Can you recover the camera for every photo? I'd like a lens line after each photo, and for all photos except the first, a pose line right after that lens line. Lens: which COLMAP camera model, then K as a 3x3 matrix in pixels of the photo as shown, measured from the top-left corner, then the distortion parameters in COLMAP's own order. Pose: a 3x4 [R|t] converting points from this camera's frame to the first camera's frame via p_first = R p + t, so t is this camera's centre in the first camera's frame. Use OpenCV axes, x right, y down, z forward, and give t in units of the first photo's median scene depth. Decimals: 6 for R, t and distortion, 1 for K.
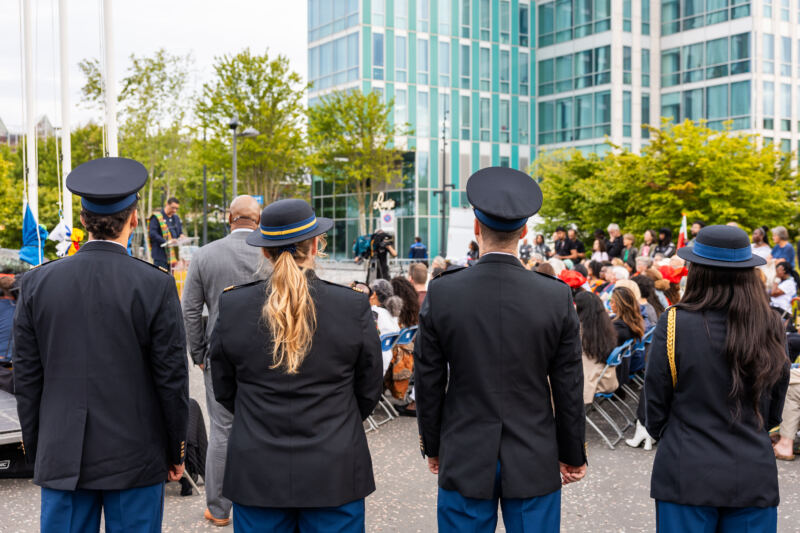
lens RADIAL K [[972.0, 0, 400.0], [0, 972.0, 266.5], [0, 0, 1]] dist [-0.010688, -0.011224]
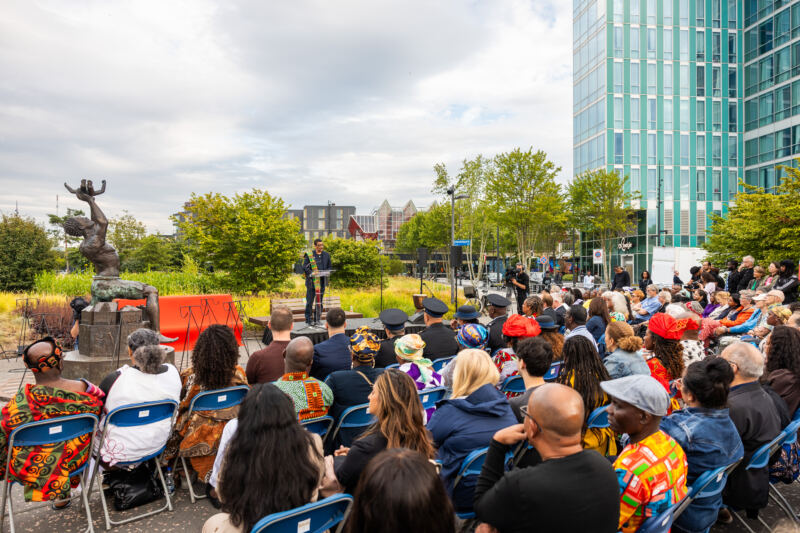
lens RADIAL K [[543.3, 0, 407.4], [0, 543.3, 267.3], [0, 0, 1]] dist [0.001542, 0.003767]
pose [[0.900351, -0.000486, -0.435164, 0.049590], [-0.012136, 0.999582, -0.026225, -0.003845], [0.434995, 0.028892, 0.899969, 0.096683]]
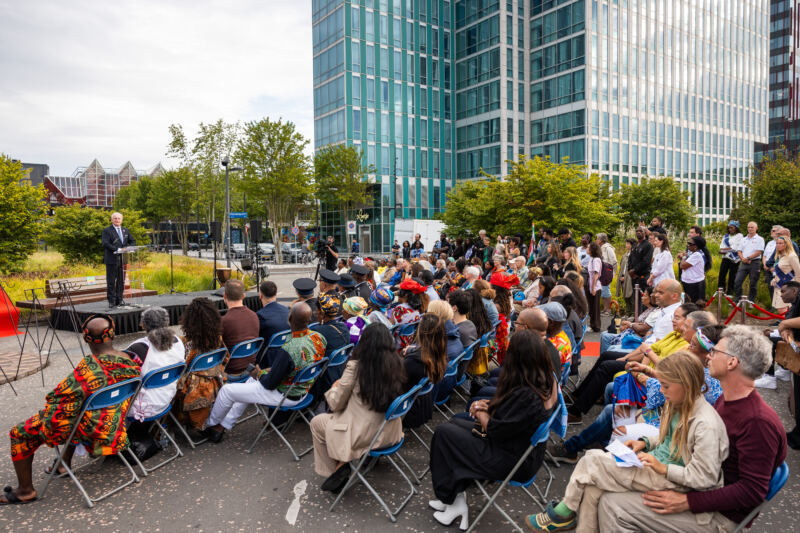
lens RADIAL K [[556.5, 0, 411.5], [0, 556.5, 264.6], [0, 0, 1]] dist [0.000830, 0.001393]
pose [[0.999058, -0.010880, 0.042011, 0.026649], [0.009902, 0.999676, 0.023437, -0.004691], [-0.042253, -0.022999, 0.998842, 0.066201]]
